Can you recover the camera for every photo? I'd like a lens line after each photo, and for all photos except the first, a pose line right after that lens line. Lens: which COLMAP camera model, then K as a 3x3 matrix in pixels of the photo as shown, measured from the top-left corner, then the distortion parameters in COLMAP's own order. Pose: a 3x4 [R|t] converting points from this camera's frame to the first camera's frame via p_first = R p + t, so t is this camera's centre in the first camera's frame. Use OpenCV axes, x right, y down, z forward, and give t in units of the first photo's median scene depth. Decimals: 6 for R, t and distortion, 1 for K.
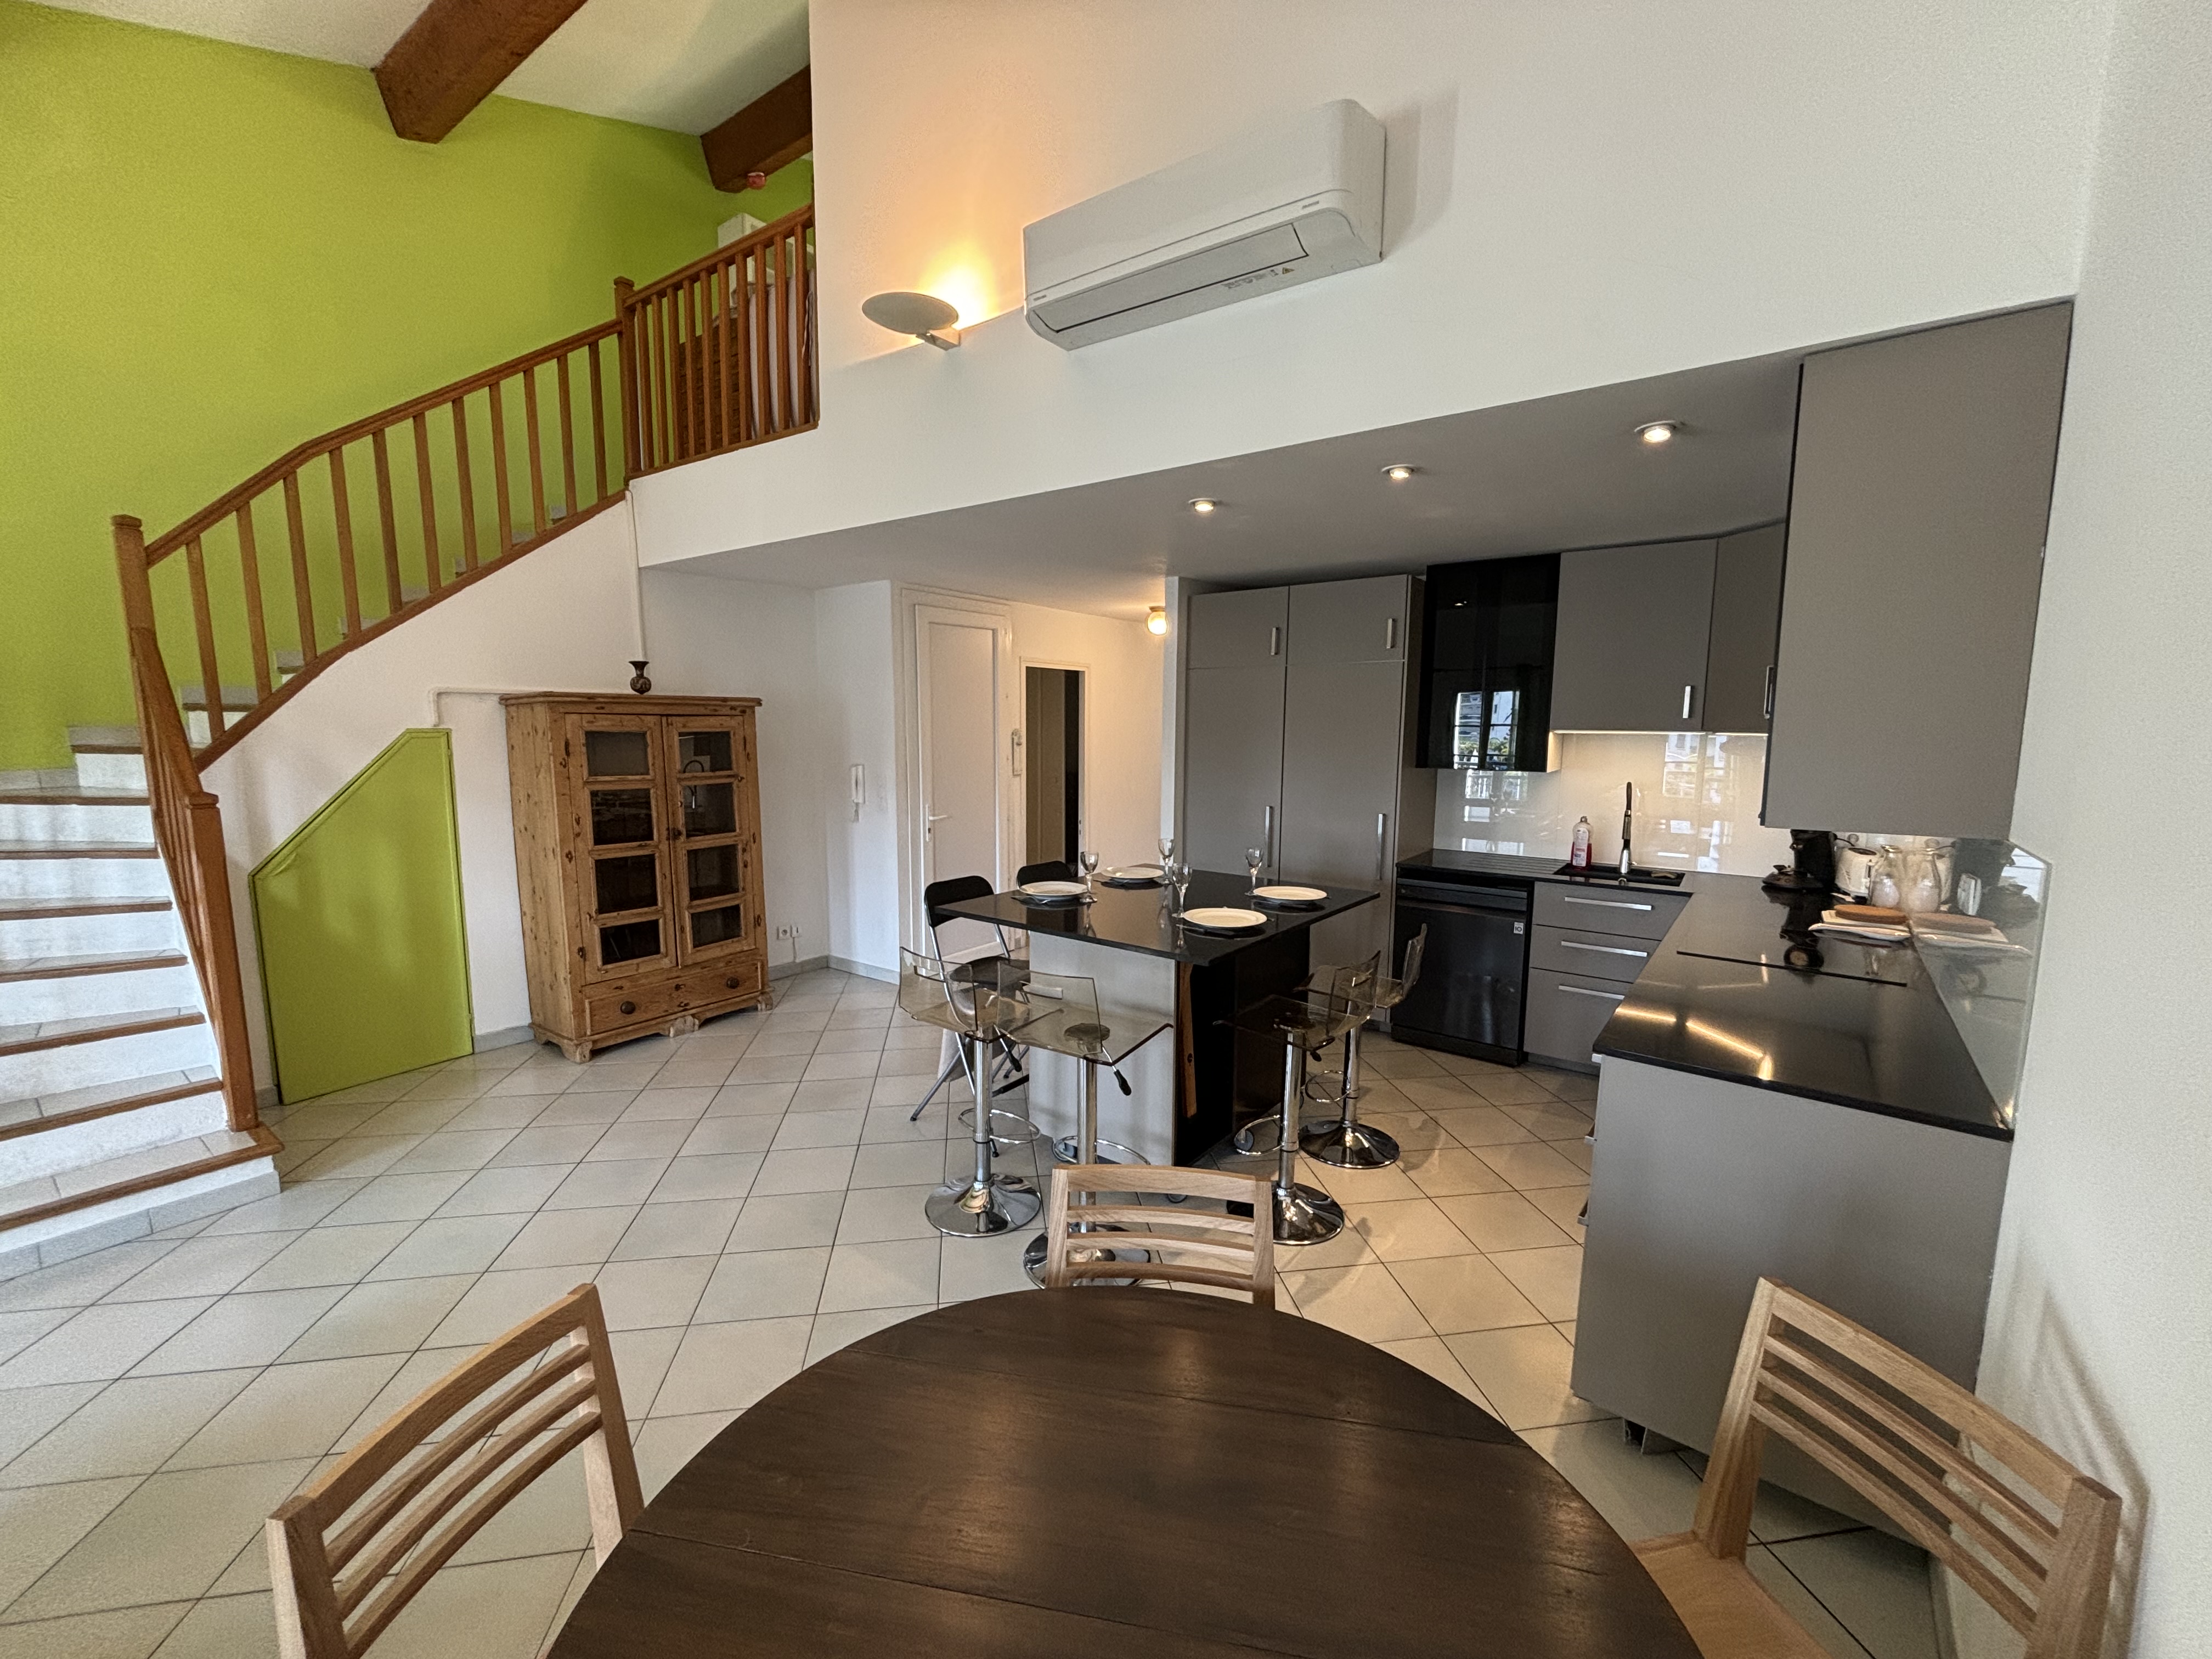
lens RADIAL K [[892.3, 0, 1107.5], [0, 892.3, 829.9], [0, 0, 1]] dist [0.017027, -0.000453]
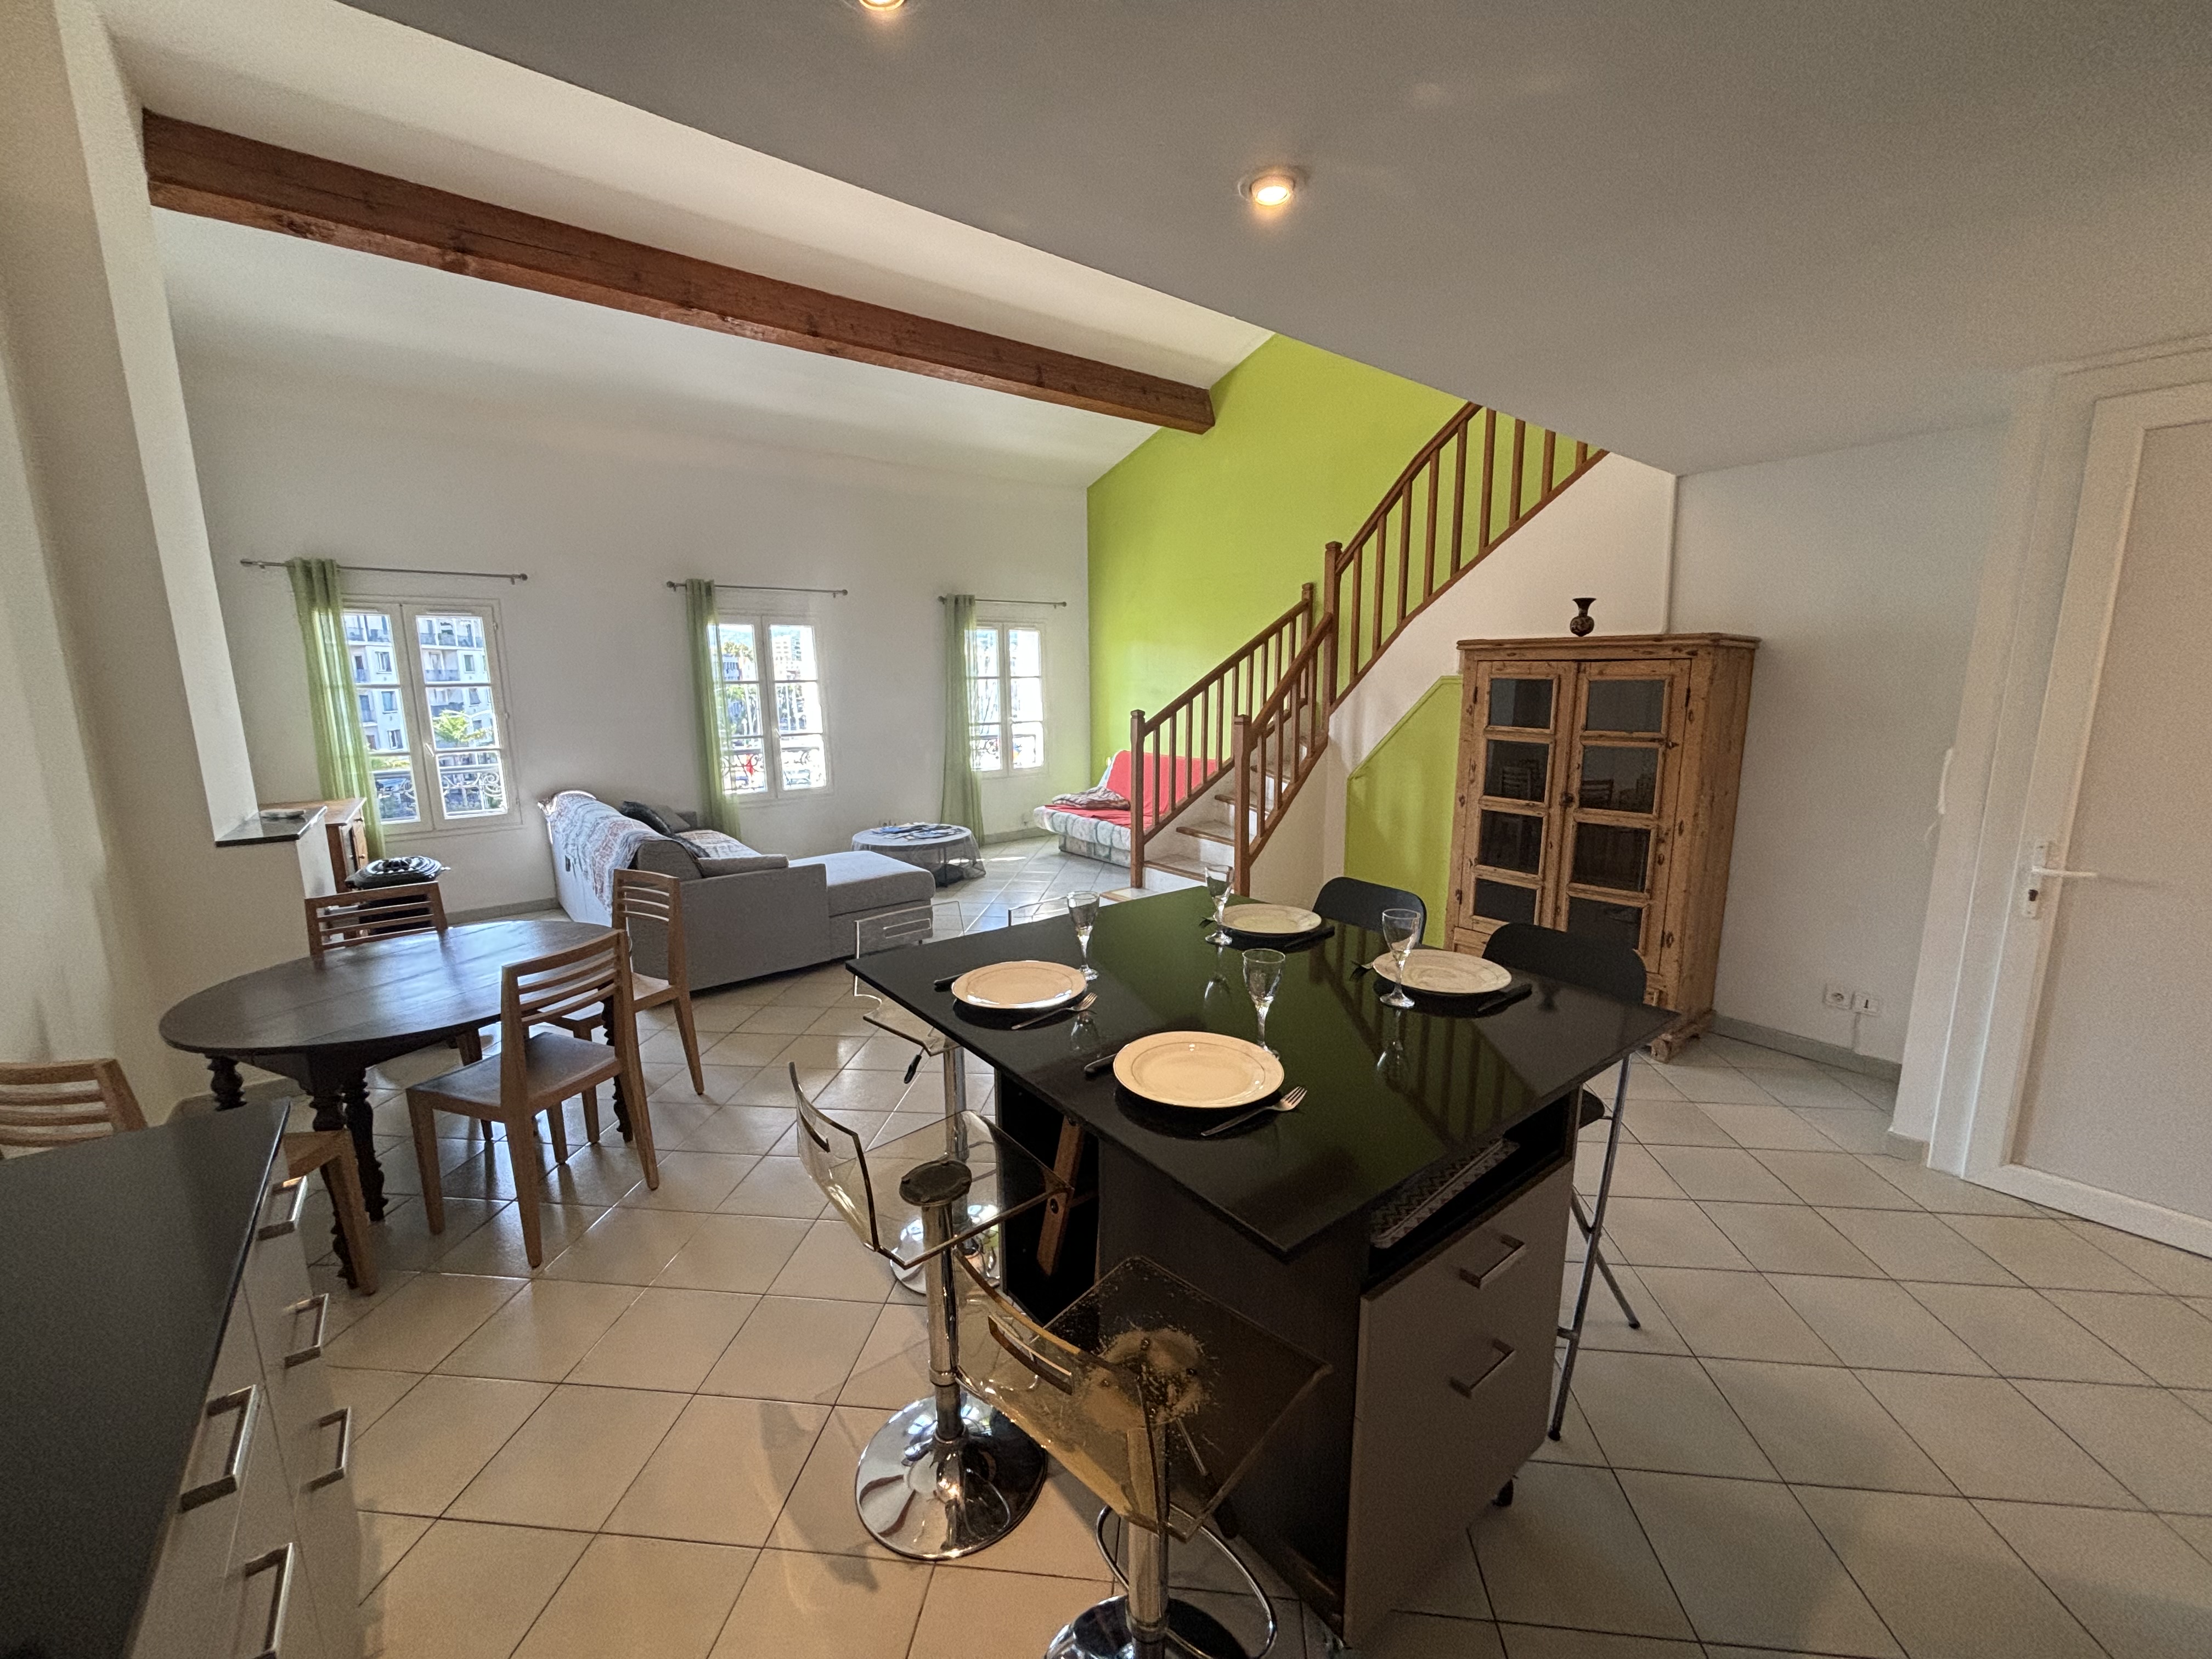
lens RADIAL K [[892.3, 0, 1111.6], [0, 892.3, 838.0], [0, 0, 1]] dist [0.017027, -0.000453]
pose [[-0.251878, 0.183970, -0.950112, 0.466033], [-0.103613, 0.970995, 0.215482, -0.103548], [0.962196, 0.152719, -0.225510, 0.800735]]
